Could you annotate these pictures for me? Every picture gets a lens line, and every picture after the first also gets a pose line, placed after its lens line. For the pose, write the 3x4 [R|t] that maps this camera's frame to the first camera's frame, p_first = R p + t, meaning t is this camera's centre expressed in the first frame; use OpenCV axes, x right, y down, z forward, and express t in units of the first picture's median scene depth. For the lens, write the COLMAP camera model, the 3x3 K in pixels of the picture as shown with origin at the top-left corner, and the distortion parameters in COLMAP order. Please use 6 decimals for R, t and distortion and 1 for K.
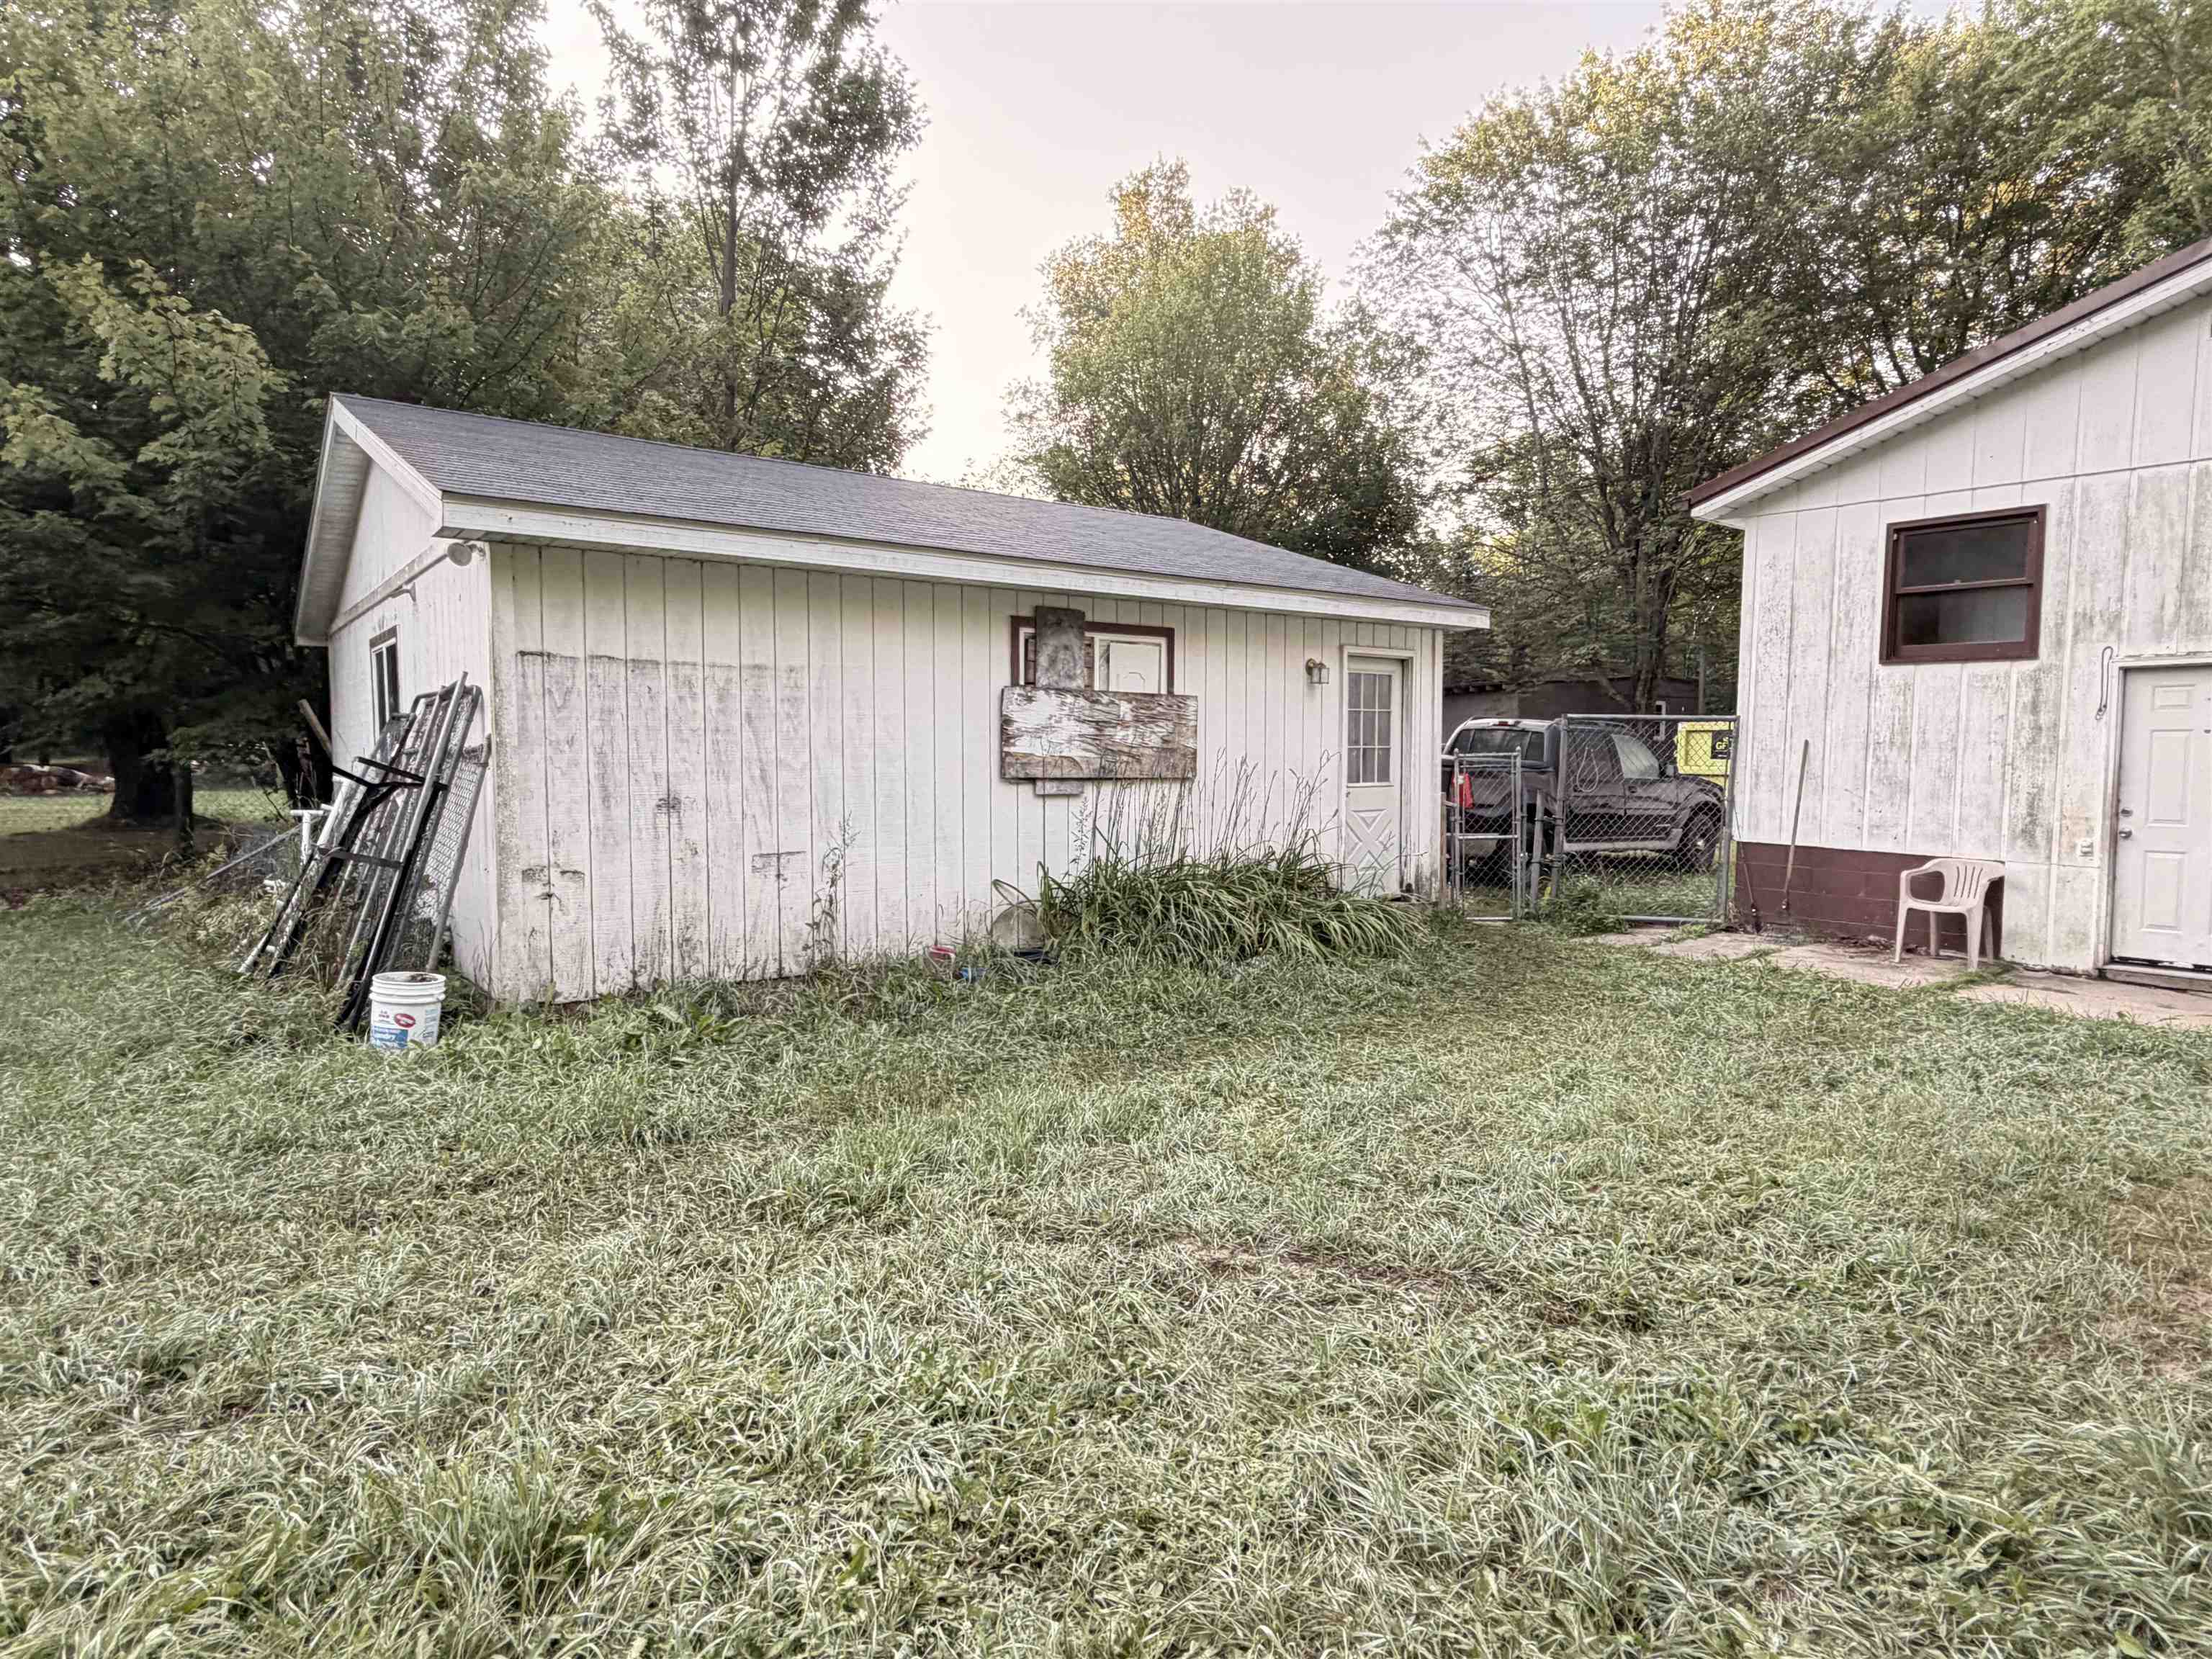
lens RADIAL K [[1234.7, 0, 1107.5], [0, 1234.7, 835.2], [0, 0, 1]] dist [-0.000452, 0.000805]
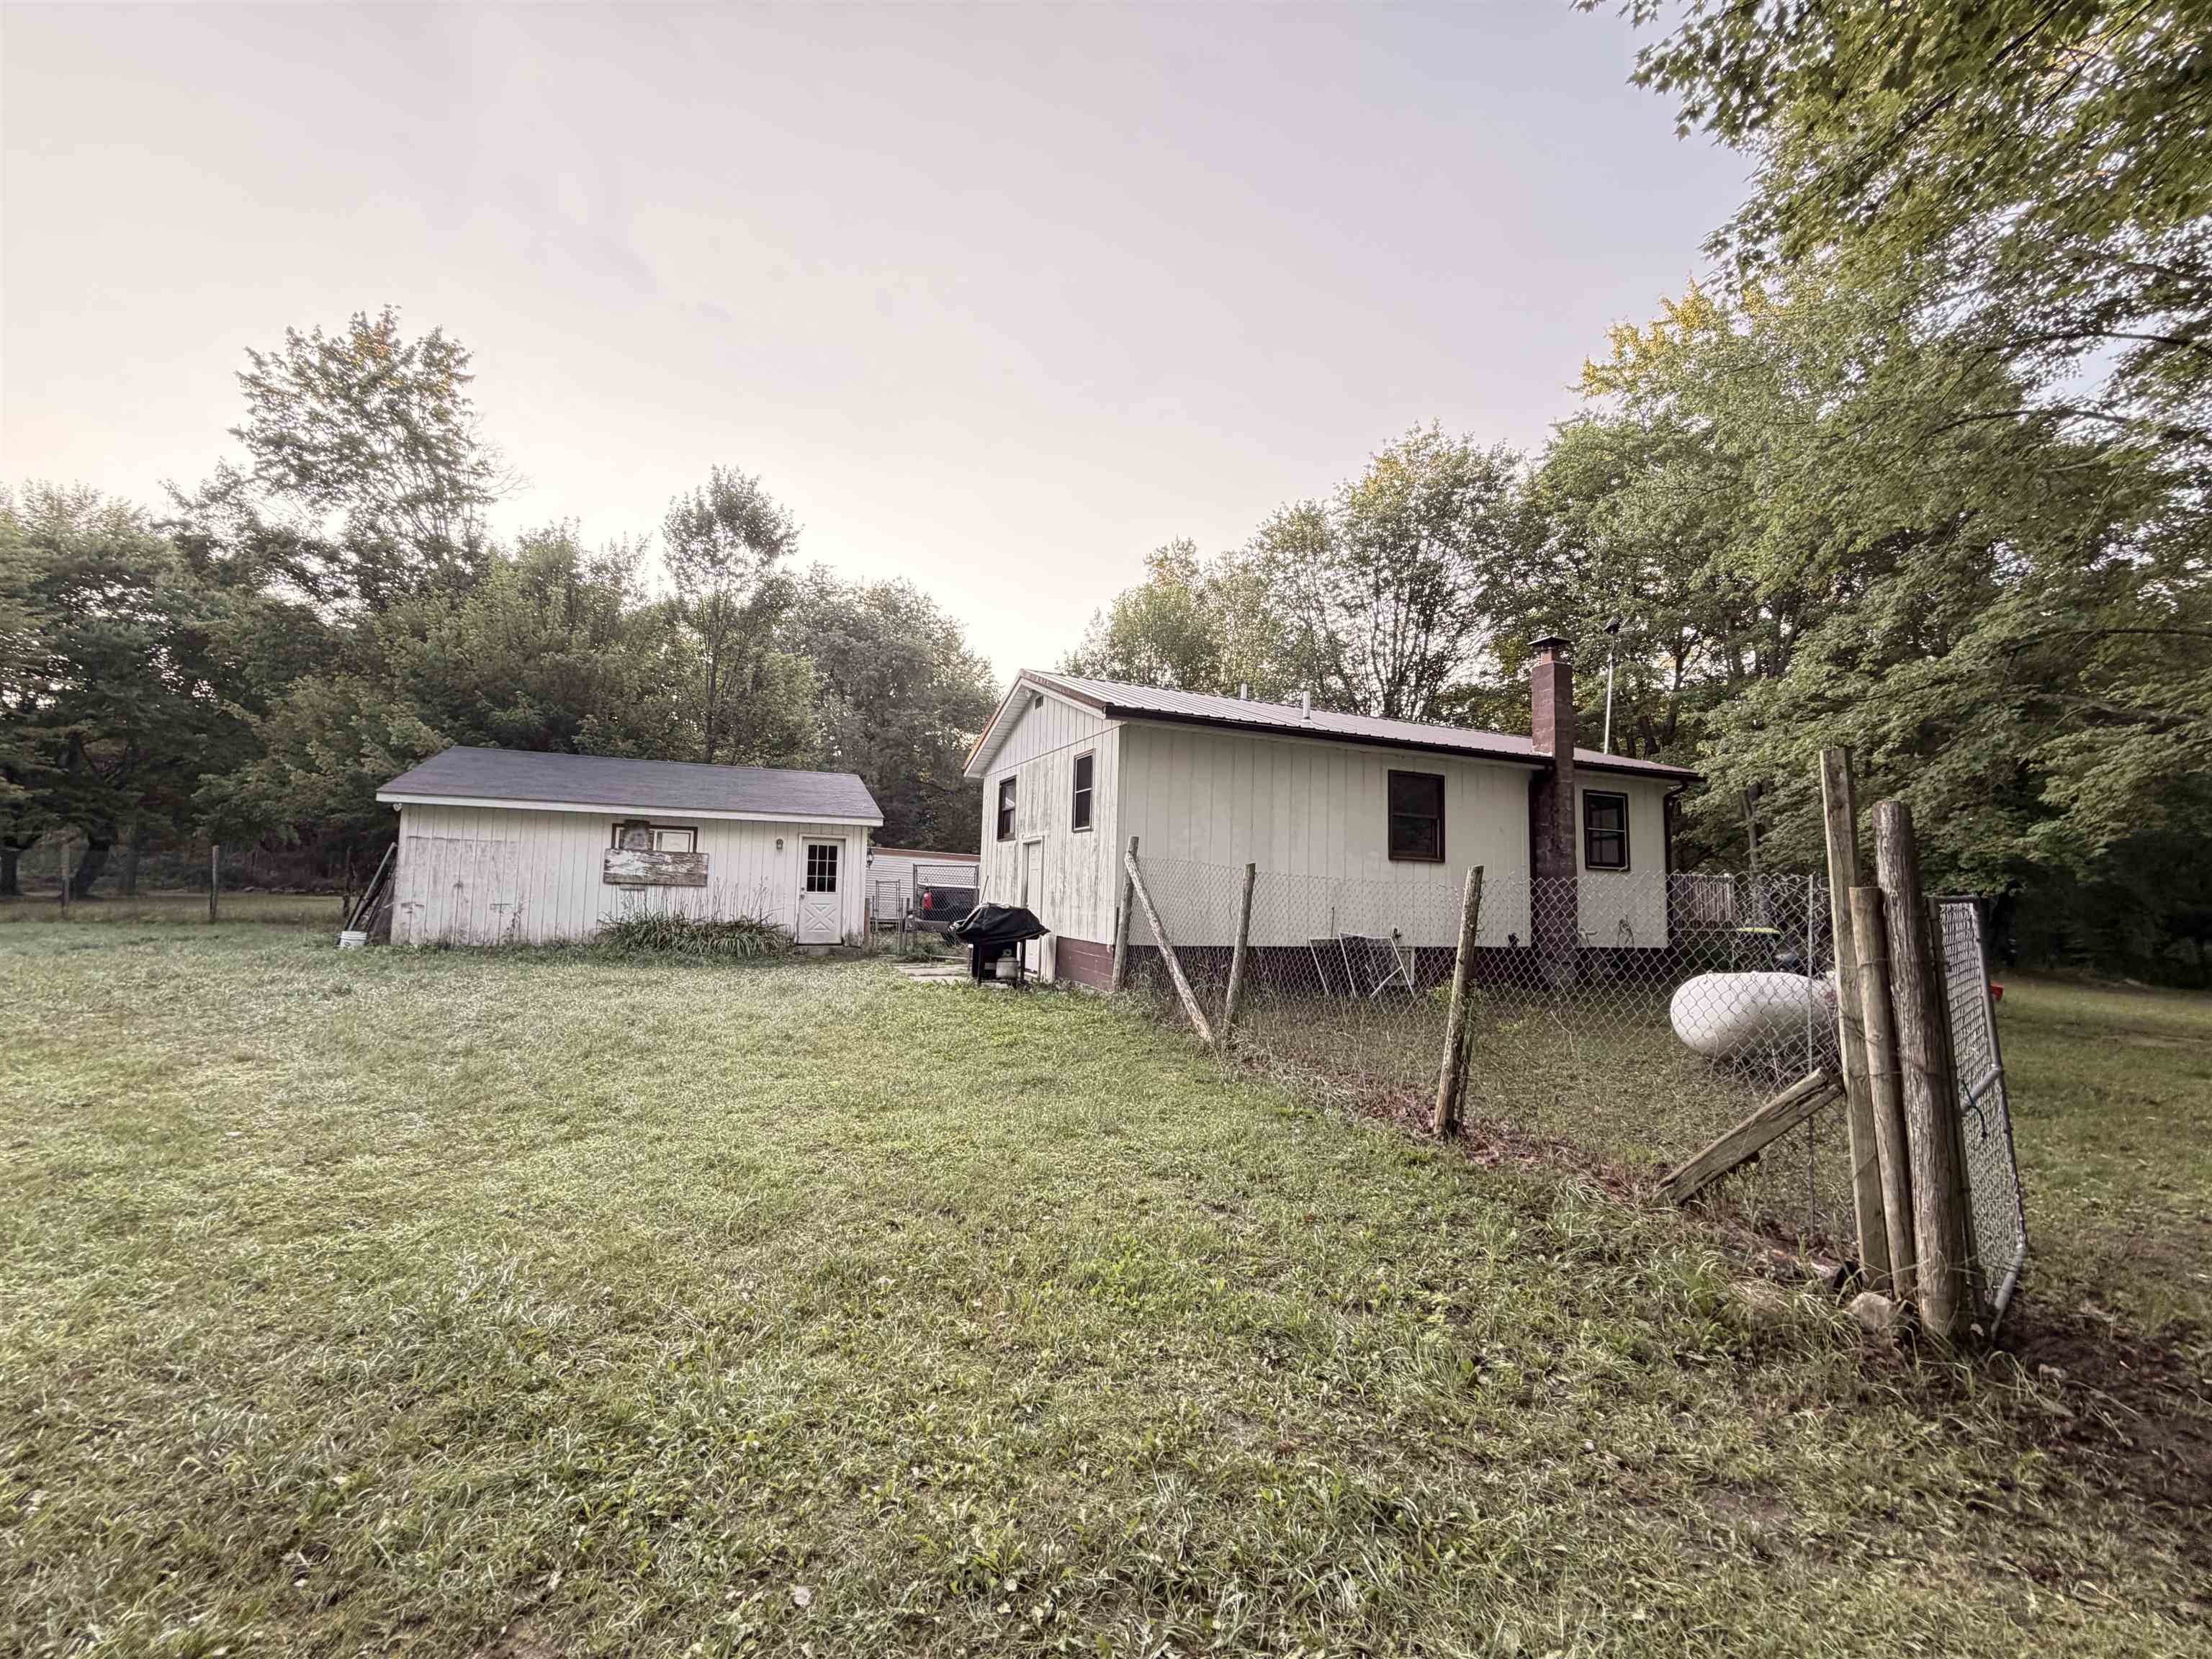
lens RADIAL K [[883.1, 0, 1117.4], [0, 883.1, 832.4], [0, 0, 1]] dist [0.000342, 0.000310]
pose [[0.969444, 0.000607, -0.245312, 1.416984], [-0.035615, 0.989751, -0.138295, 0.071458], [0.242714, 0.142806, 0.959529, -0.591841]]
